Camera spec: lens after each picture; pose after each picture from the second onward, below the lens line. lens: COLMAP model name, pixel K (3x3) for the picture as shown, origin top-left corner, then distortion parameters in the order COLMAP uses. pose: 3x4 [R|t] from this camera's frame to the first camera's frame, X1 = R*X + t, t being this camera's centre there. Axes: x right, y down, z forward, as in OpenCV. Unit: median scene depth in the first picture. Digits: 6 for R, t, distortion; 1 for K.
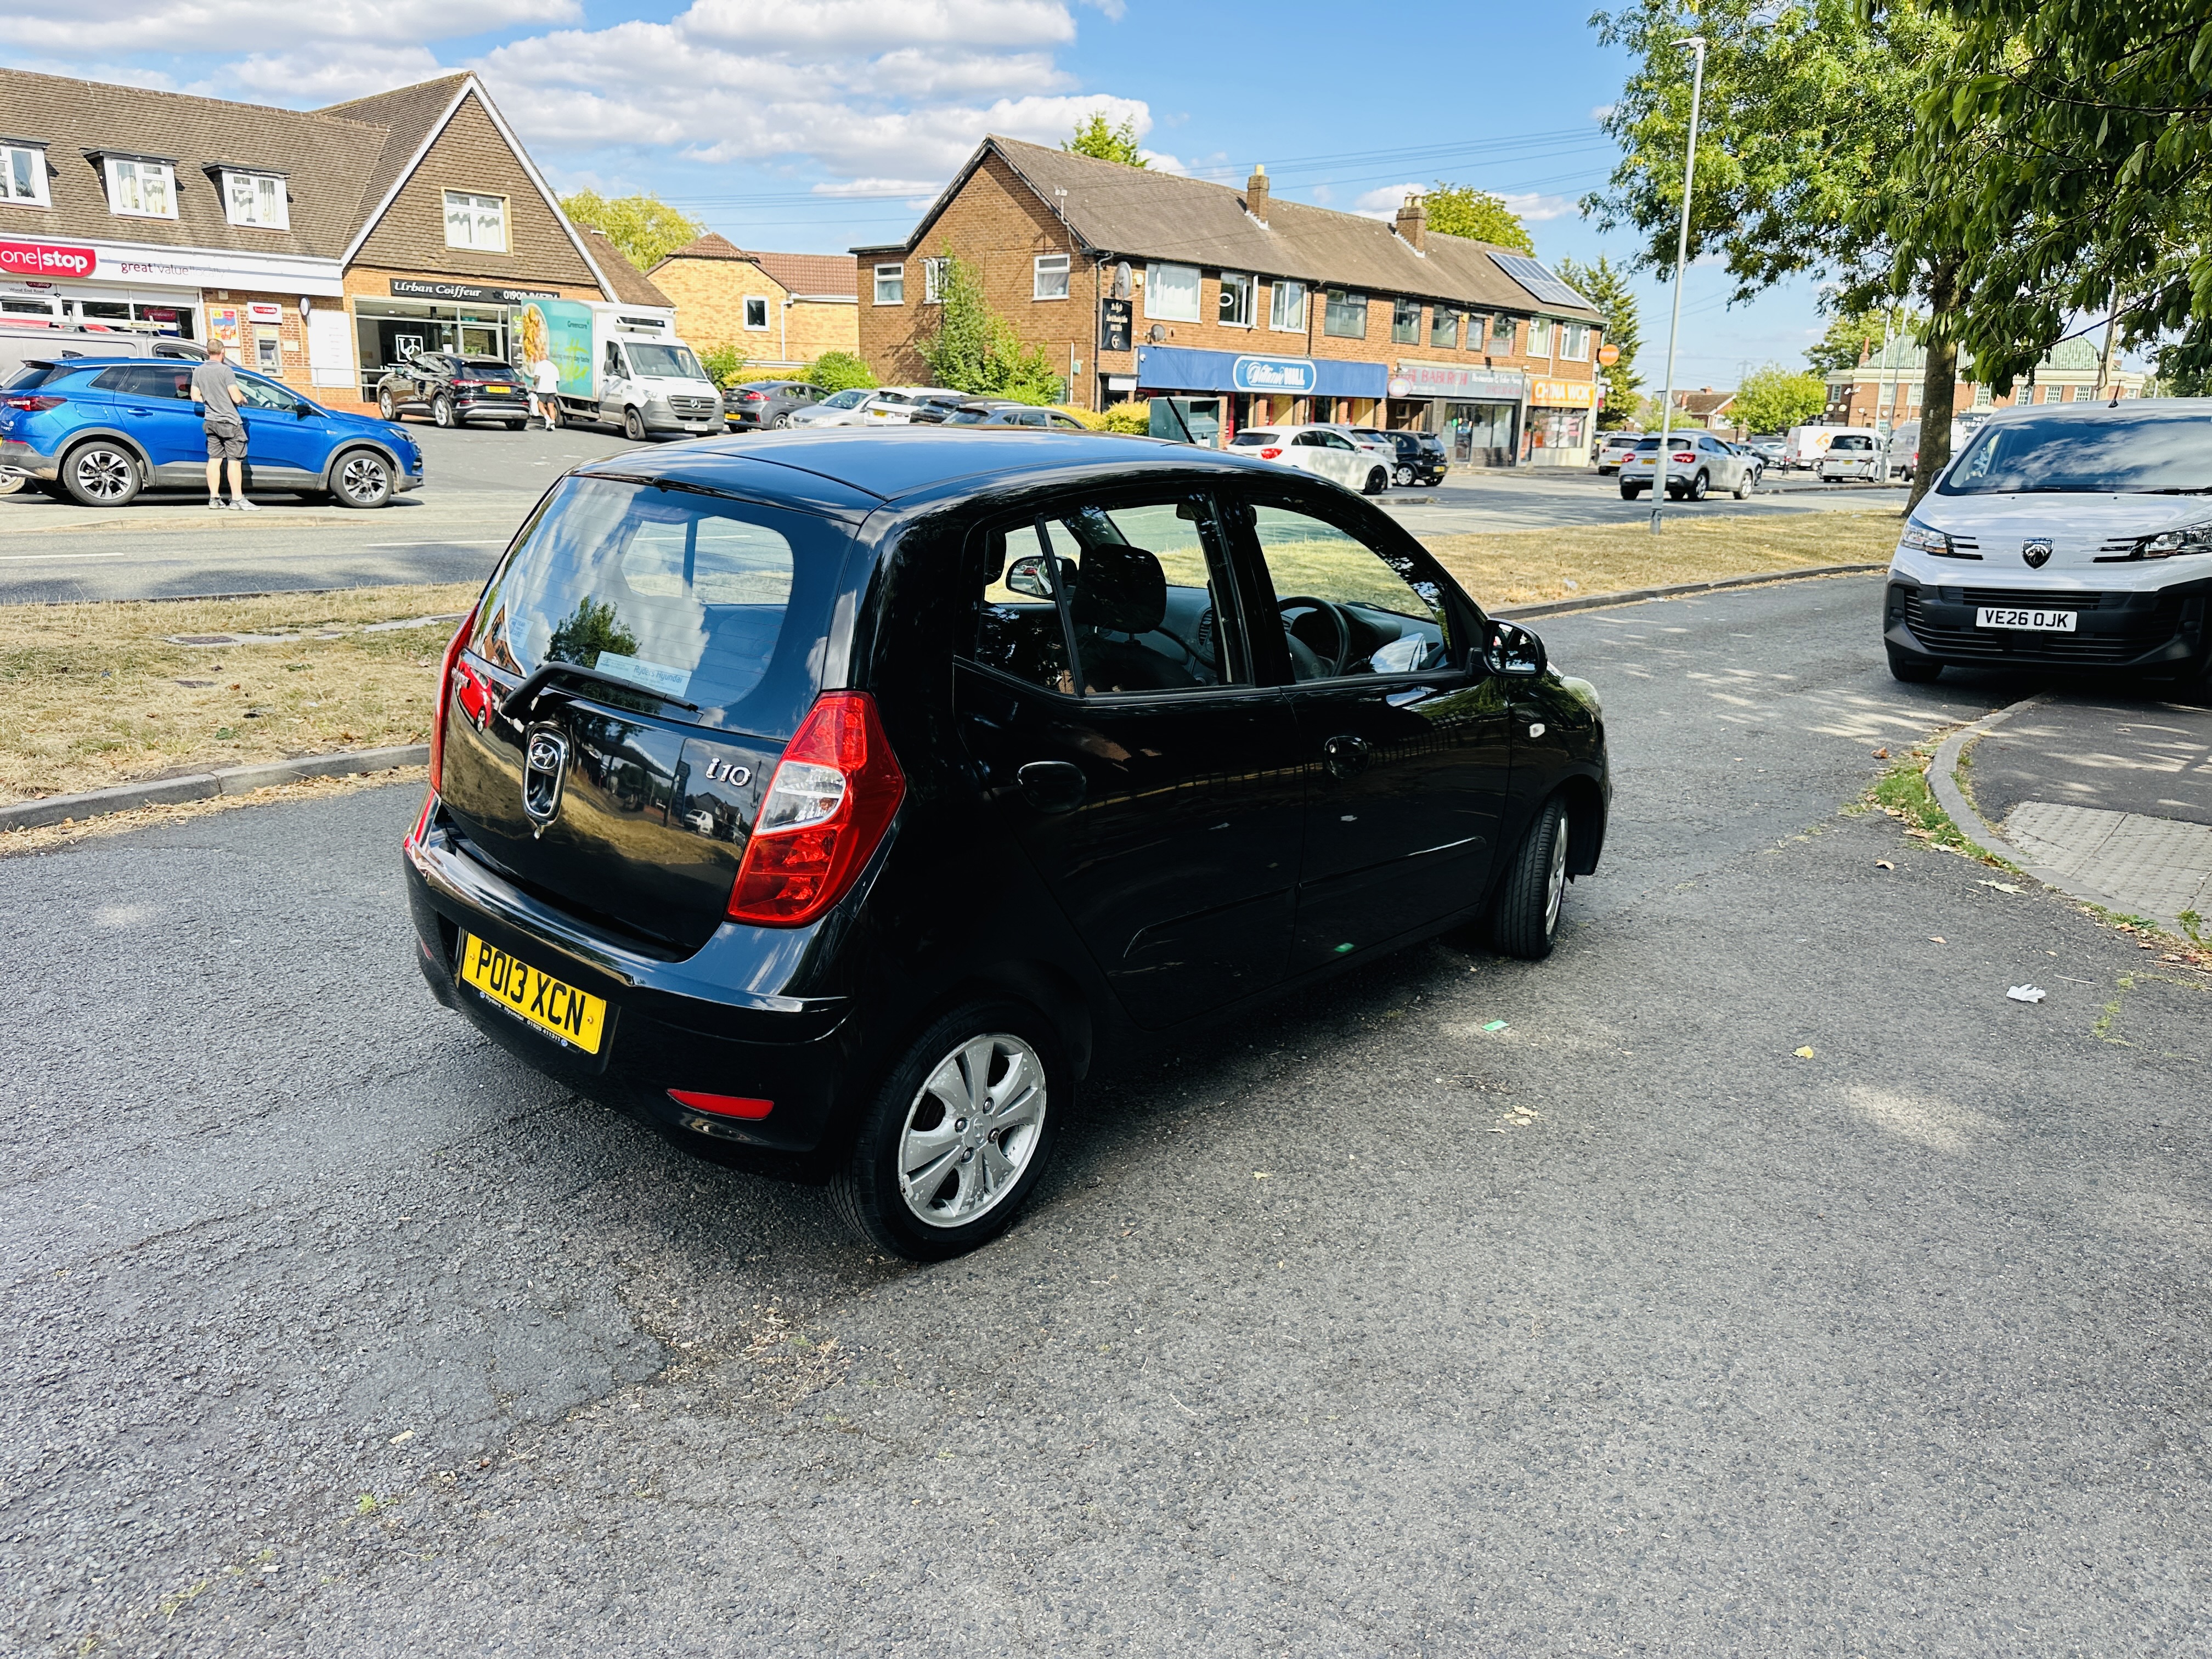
lens RADIAL K [[1581.6, 0, 1088.6], [0, 1581.6, 842.8], [0, 0, 1]] dist [0.045305, -0.062857]
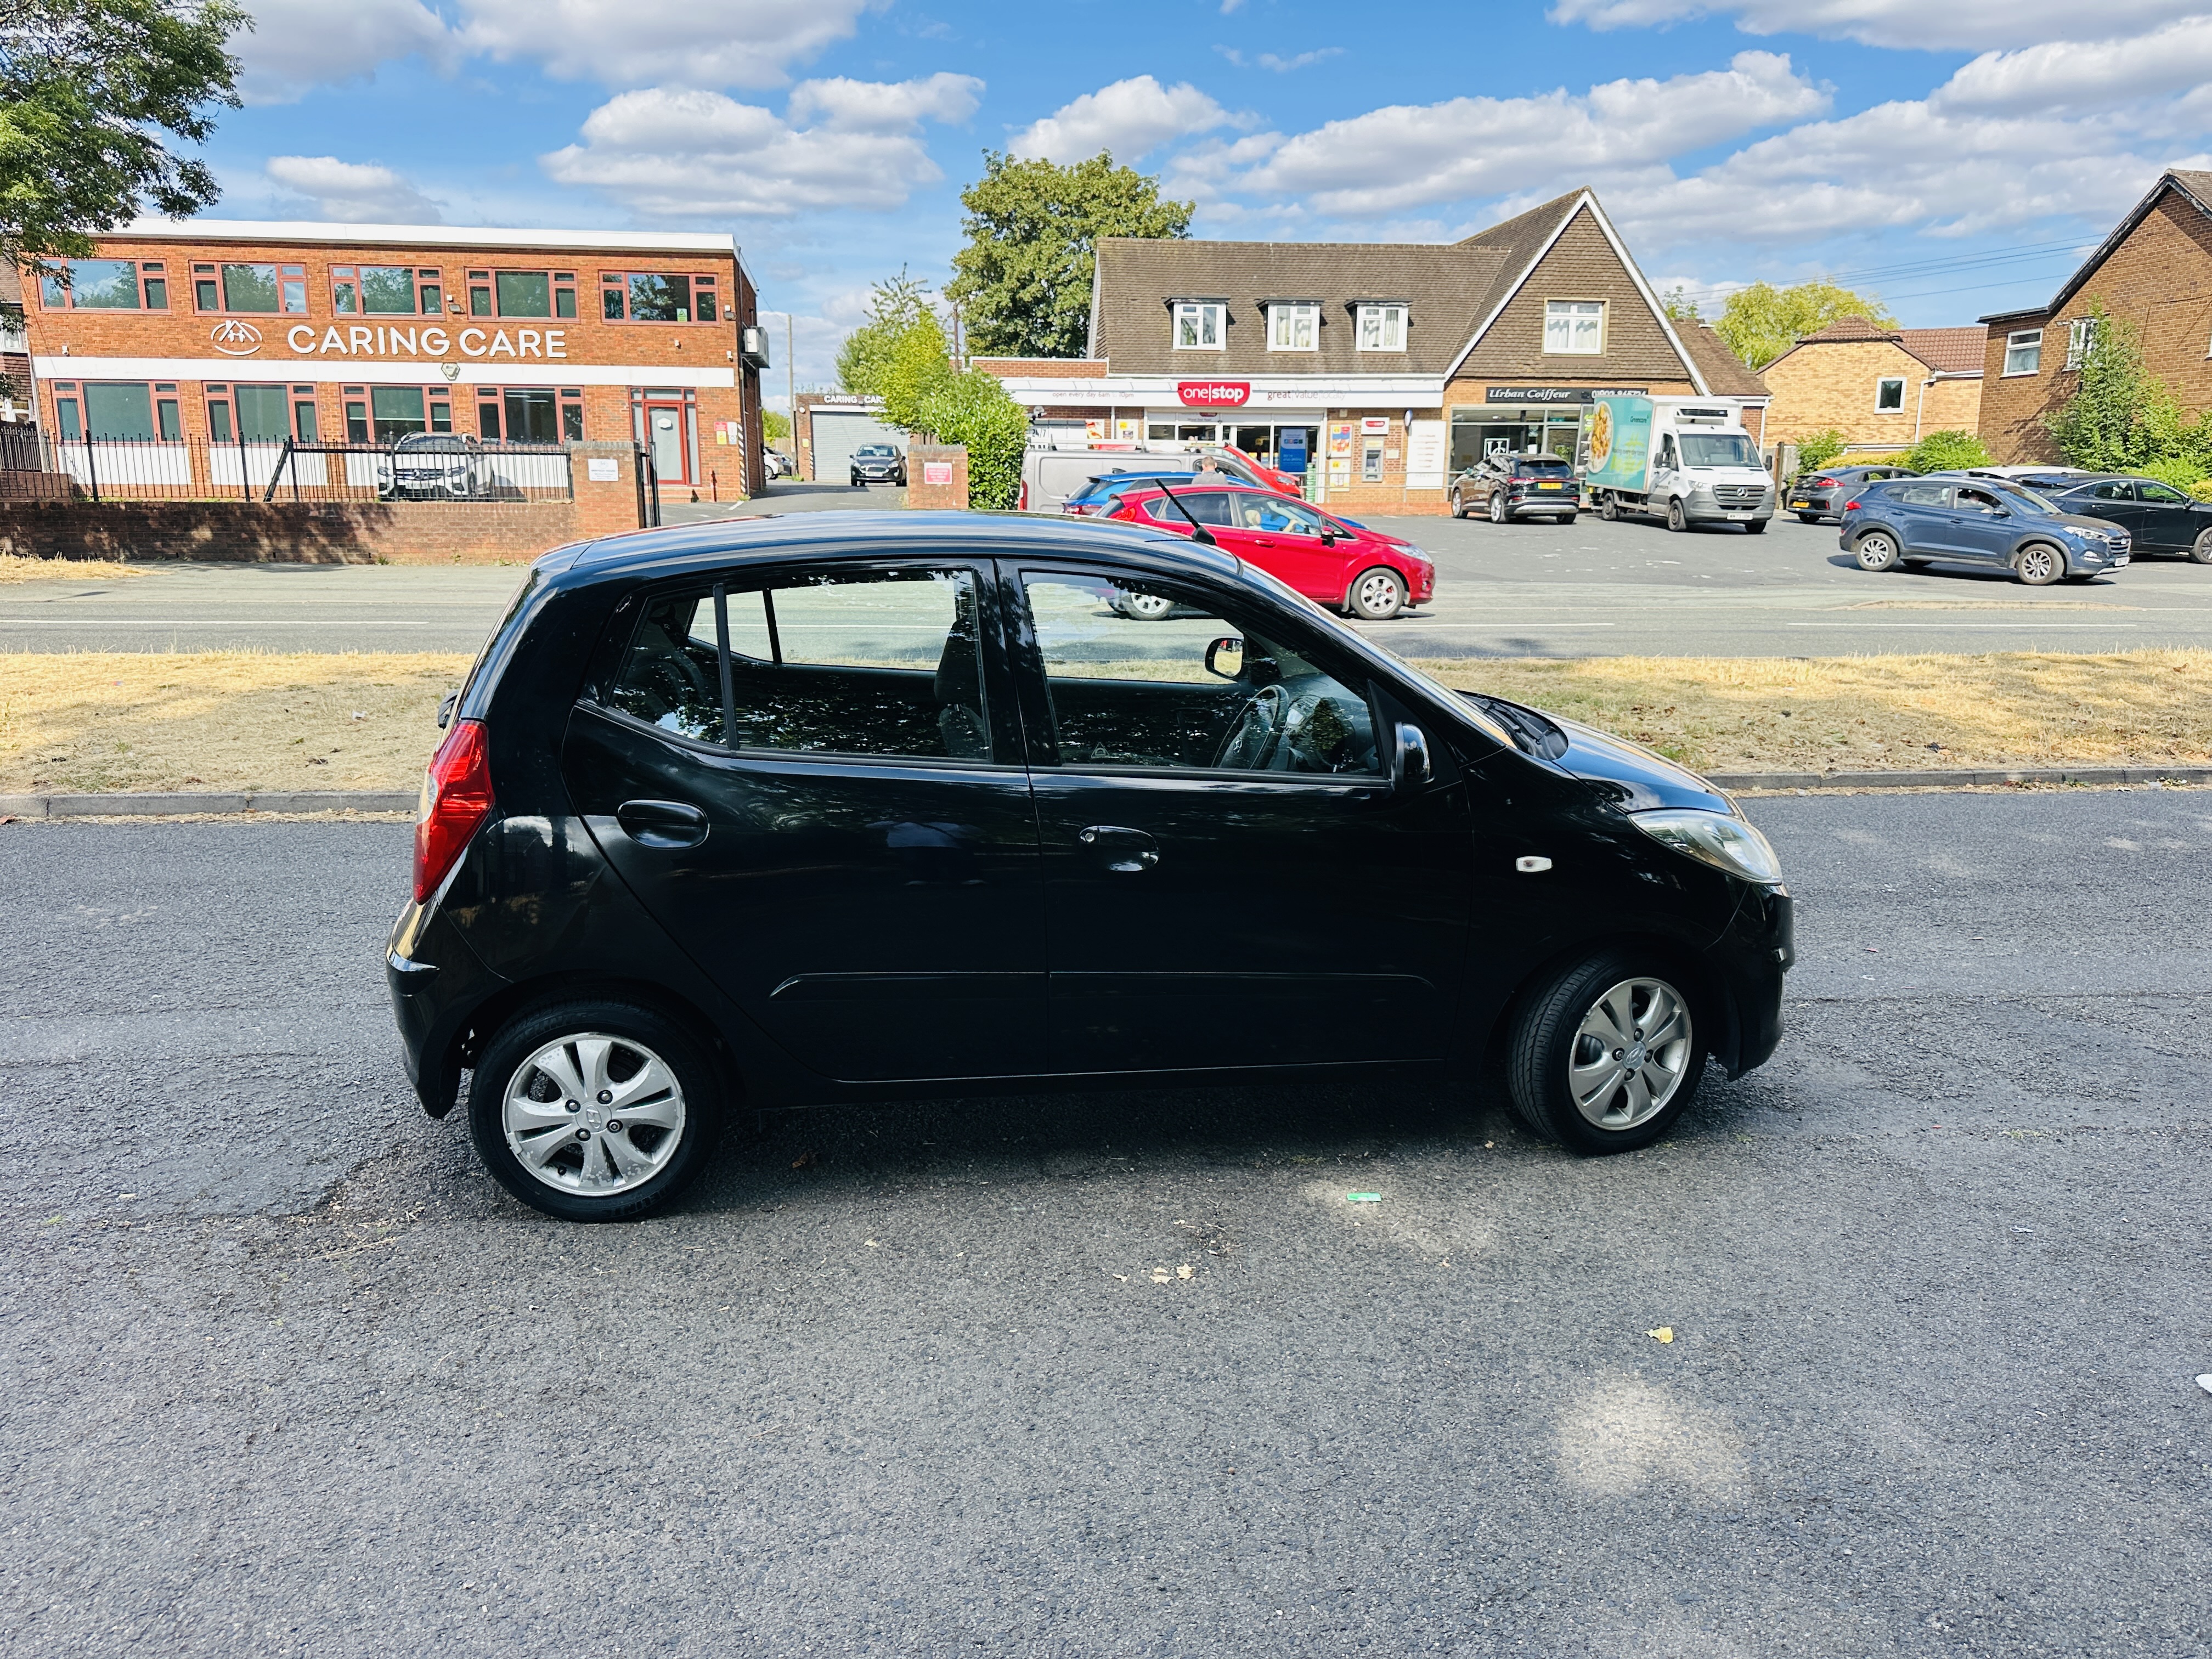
lens RADIAL K [[1581.6, 0, 1113.2], [0, 1581.6, 840.3], [0, 0, 1]] dist [0.045305, -0.062857]
pose [[0.756129, 0.115797, -0.644096, 0.106001], [-0.152685, 0.988274, -0.001568, -0.008024], [0.636361, 0.099529, 0.764943, 0.038397]]
